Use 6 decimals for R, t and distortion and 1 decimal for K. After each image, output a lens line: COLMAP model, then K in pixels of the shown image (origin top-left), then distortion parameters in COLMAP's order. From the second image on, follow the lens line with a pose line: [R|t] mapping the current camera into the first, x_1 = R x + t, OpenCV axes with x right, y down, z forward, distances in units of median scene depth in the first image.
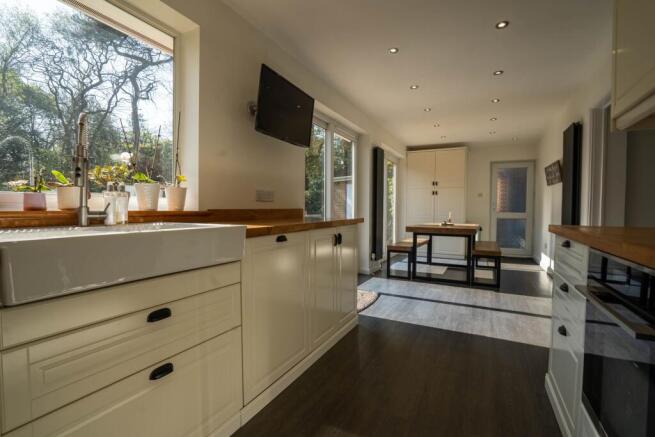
lens RADIAL K [[299.5, 0, 327.5], [0, 299.5, 218.5], [0, 0, 1]] dist [-0.054674, 0.018204]
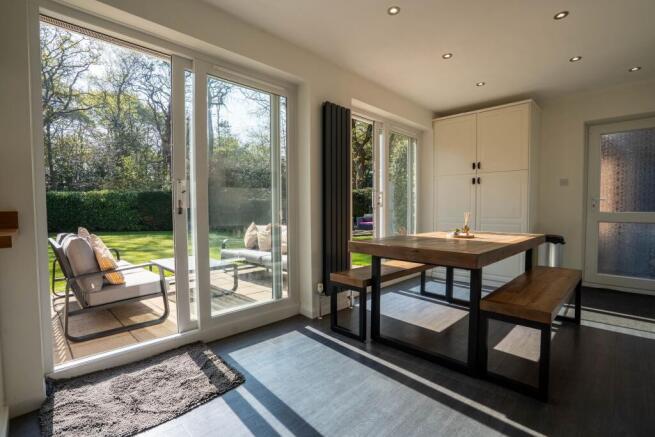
lens RADIAL K [[299.5, 0, 327.5], [0, 299.5, 218.5], [0, 0, 1]] dist [-0.054674, 0.018204]
pose [[0.953918, 0.003760, -0.300043, 0.249202], [-0.003343, 0.999993, 0.001903, -0.008428], [0.300048, -0.000812, 0.953924, 0.321760]]
